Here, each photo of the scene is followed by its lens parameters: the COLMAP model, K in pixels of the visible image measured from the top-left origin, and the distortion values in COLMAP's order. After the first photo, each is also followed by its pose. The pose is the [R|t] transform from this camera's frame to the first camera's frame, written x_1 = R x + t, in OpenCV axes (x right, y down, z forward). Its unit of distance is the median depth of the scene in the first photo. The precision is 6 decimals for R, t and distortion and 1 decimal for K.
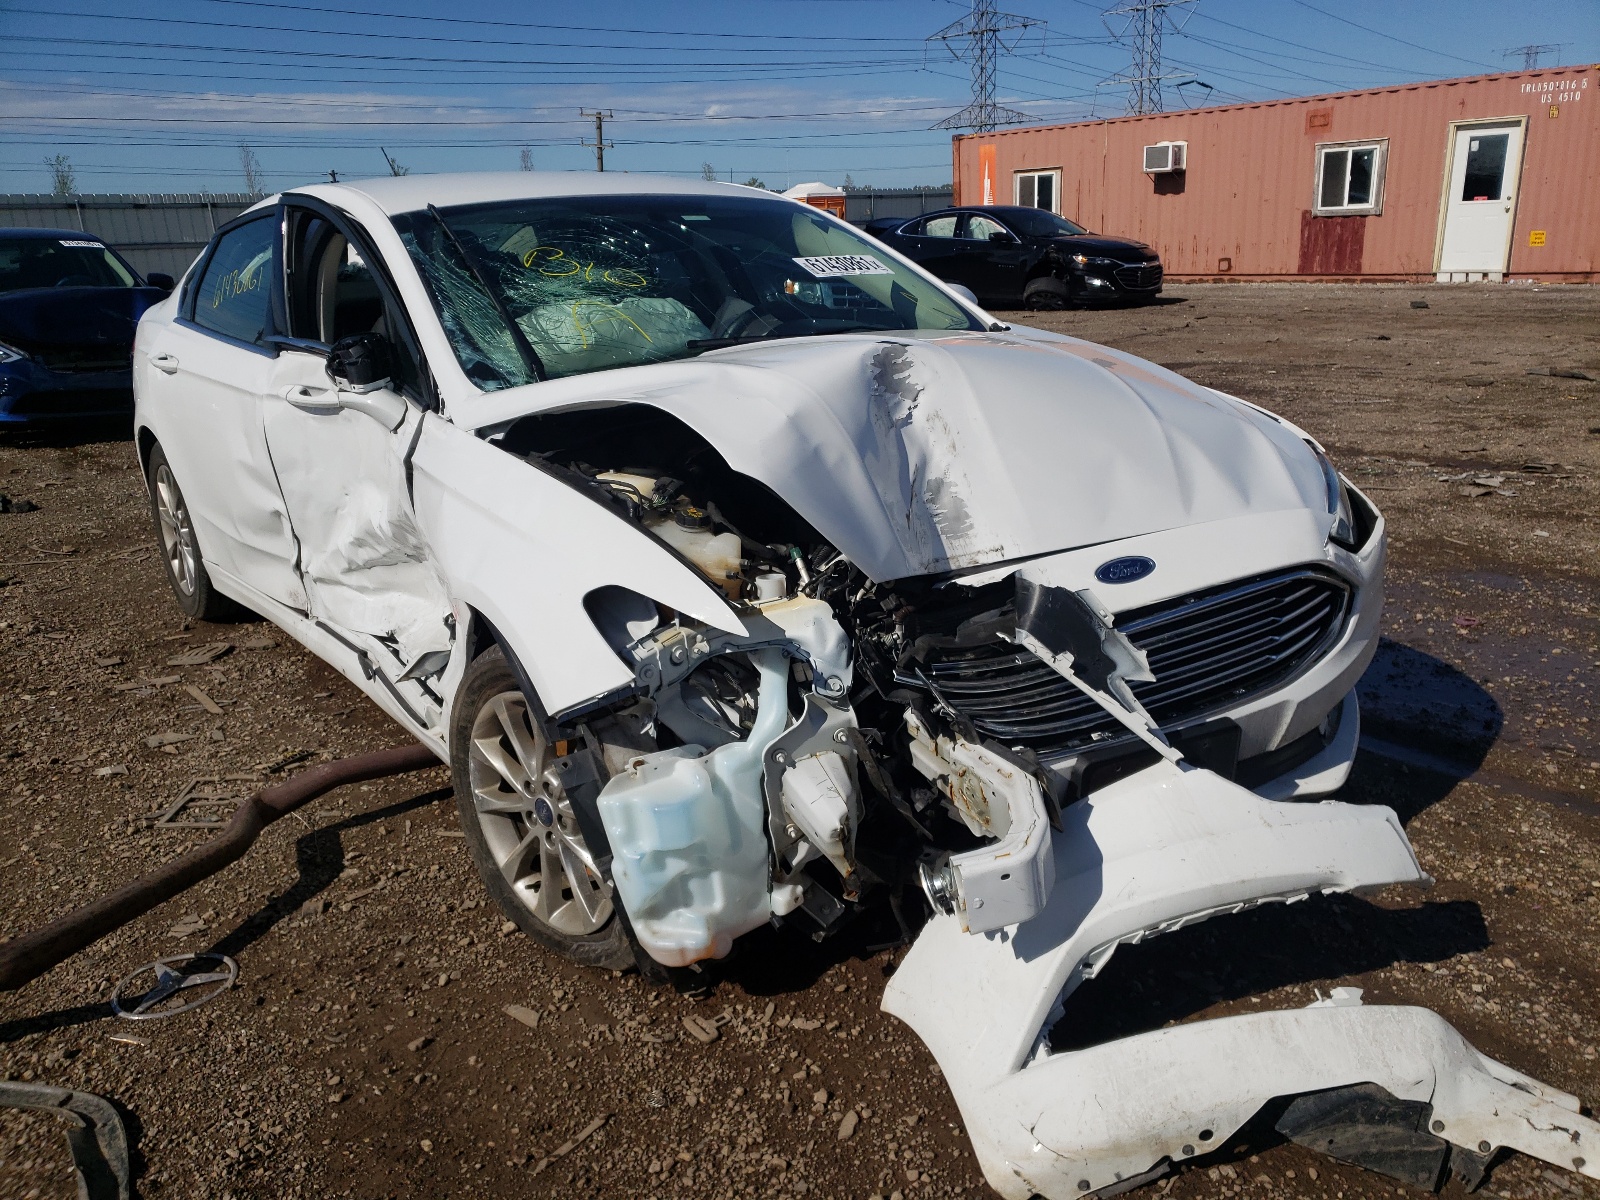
lens RADIAL K [[1242.9, 0, 799.7], [0, 1242.9, 649.6], [0, 0, 1]] dist [0.003915, 0.000643]
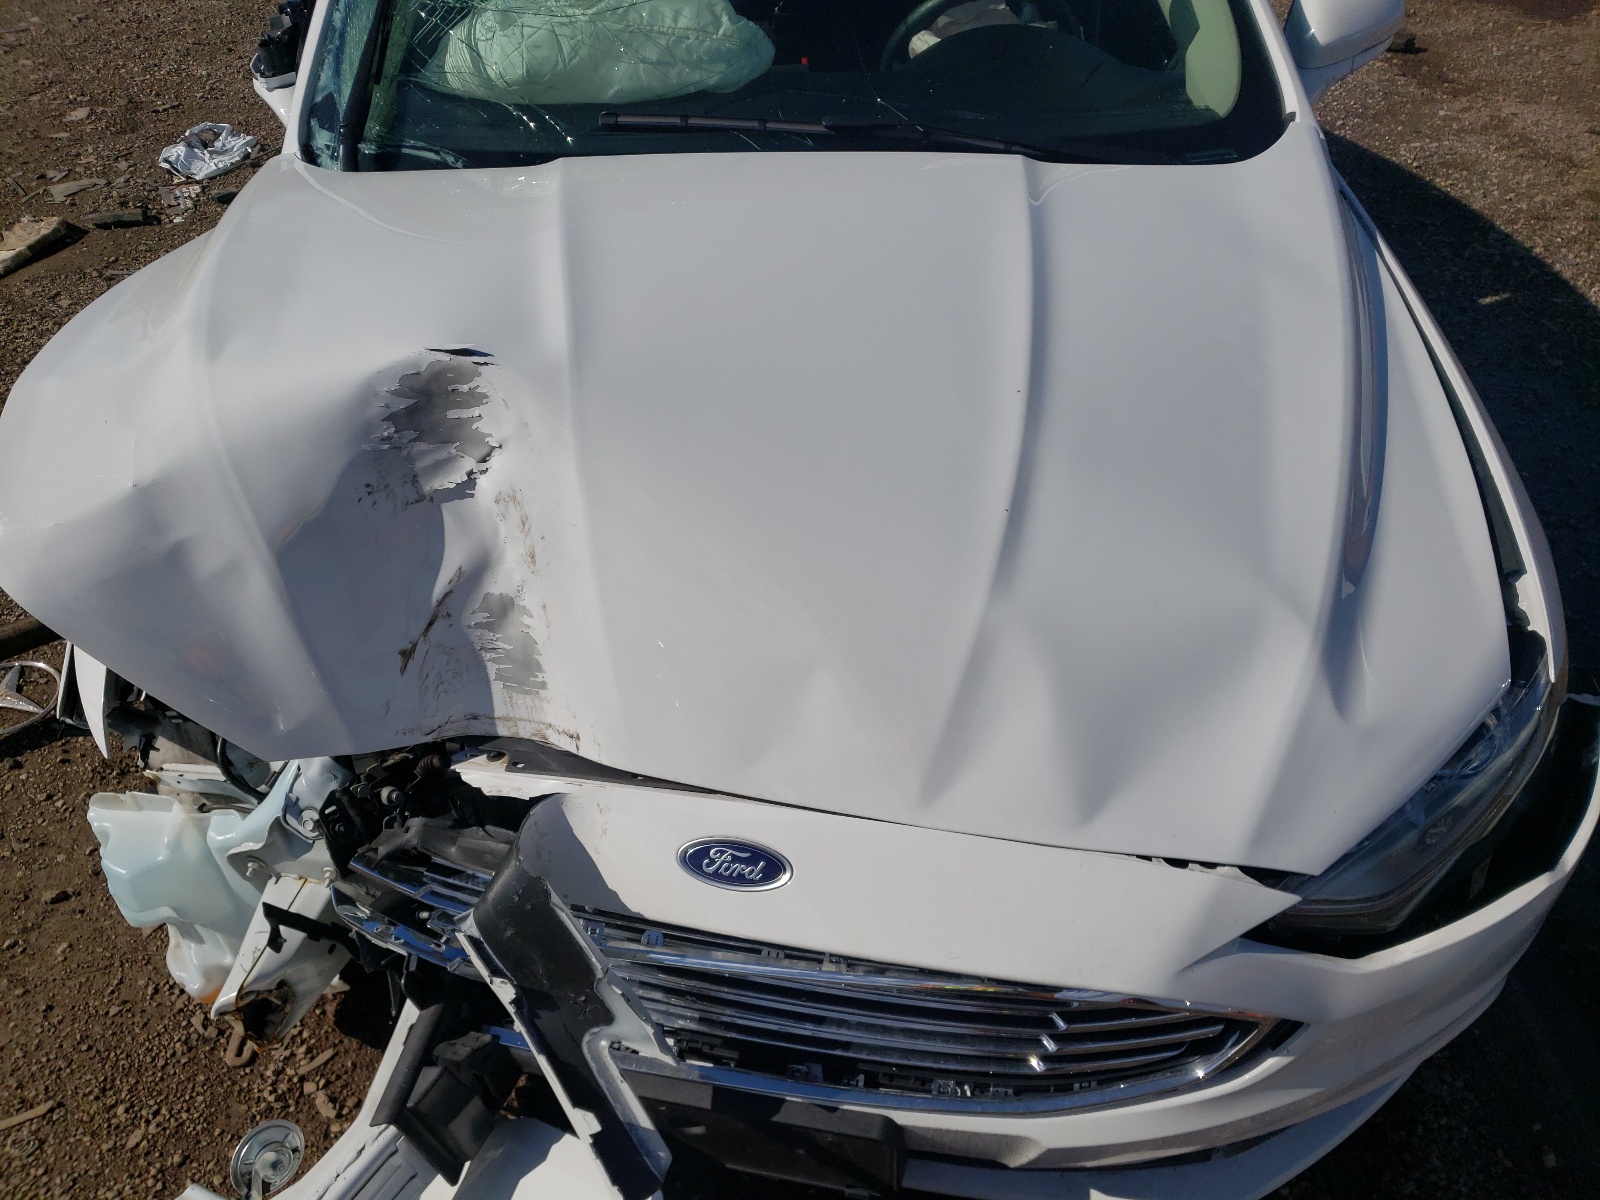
lens RADIAL K [[1242.9, 0, 799.7], [0, 1242.9, 649.6], [0, 0, 1]] dist [0.003915, 0.000643]
pose [[0.821340, 0.412417, -0.394098, 0.471740], [-0.221679, 0.867329, 0.445644, -0.411303], [0.525604, -0.278662, 0.803796, 0.593465]]
